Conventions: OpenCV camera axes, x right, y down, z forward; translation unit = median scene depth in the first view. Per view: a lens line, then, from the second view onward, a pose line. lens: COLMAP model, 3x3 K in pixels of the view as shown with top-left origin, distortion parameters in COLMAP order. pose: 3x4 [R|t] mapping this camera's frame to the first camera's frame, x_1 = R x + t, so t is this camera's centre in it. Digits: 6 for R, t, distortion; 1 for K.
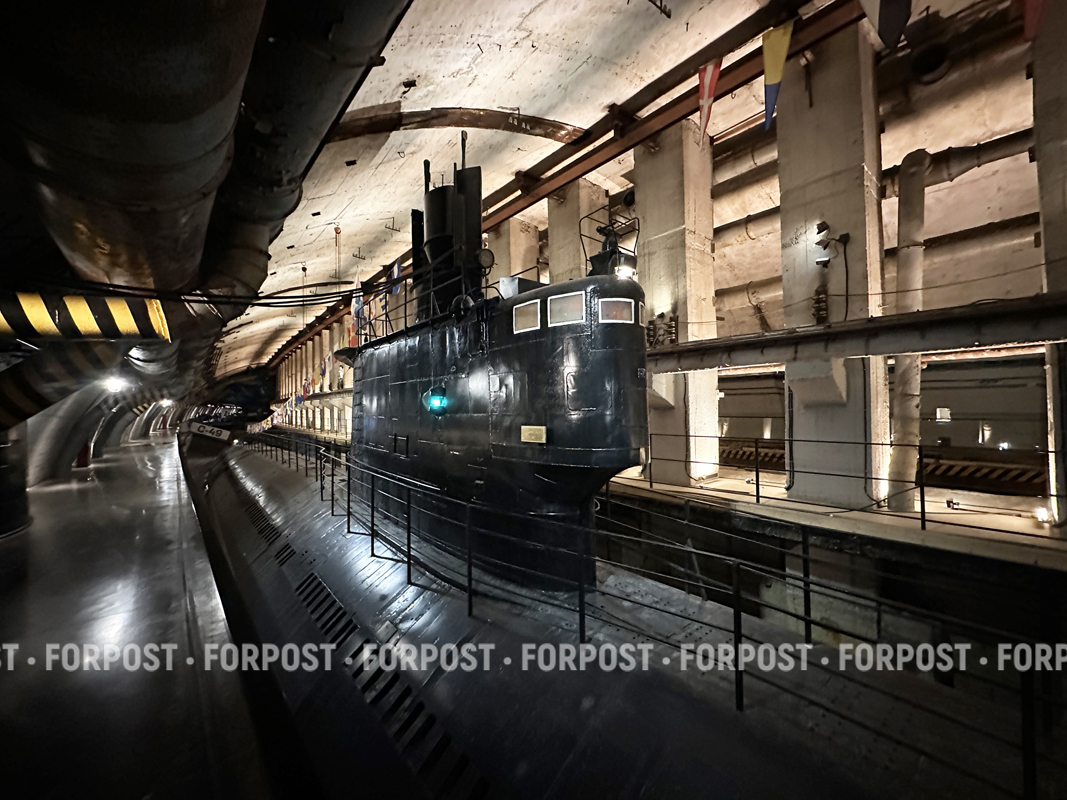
lens RADIAL K [[418.8, 0, 533.5], [0, 418.8, 400.0], [0, 0, 1]] dist [-0.019809, -0.000041]
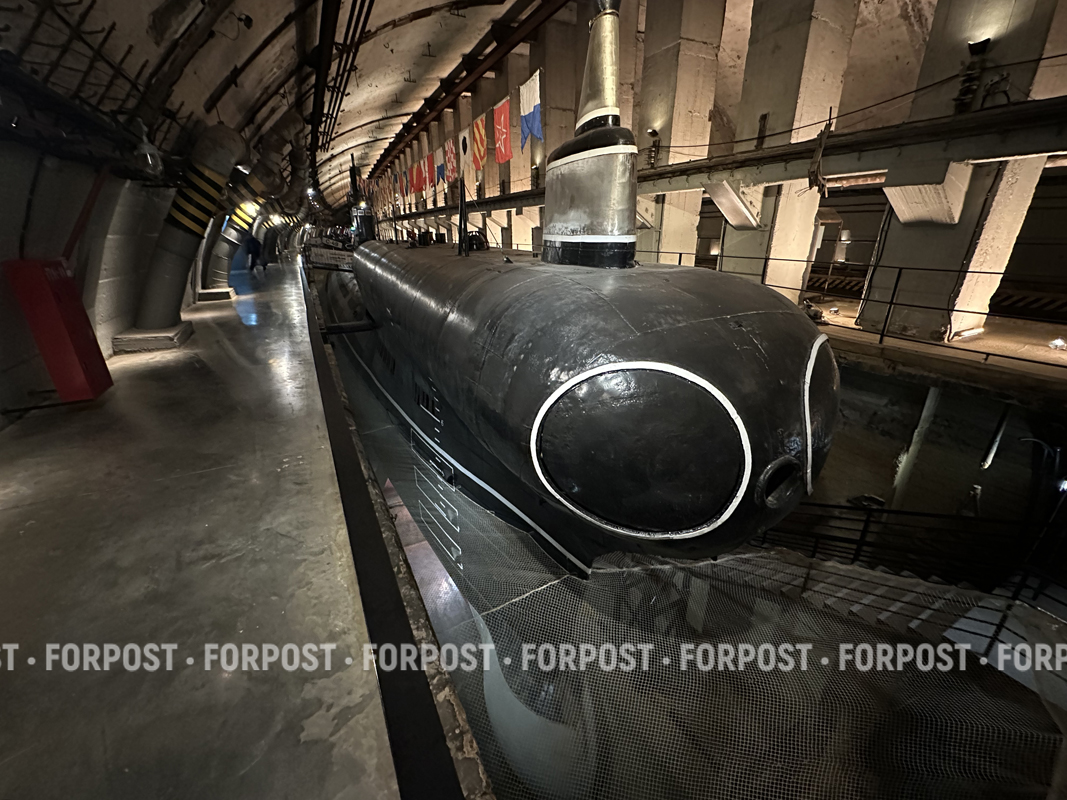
lens RADIAL K [[418.8, 0, 533.5], [0, 418.8, 400.0], [0, 0, 1]] dist [-0.019809, -0.000041]
pose [[0.973414, 0.085860, -0.212352, 0.125506], [0.006639, 0.916120, 0.400849, -0.003000], [0.228957, -0.391601, 0.891194, -0.146289]]
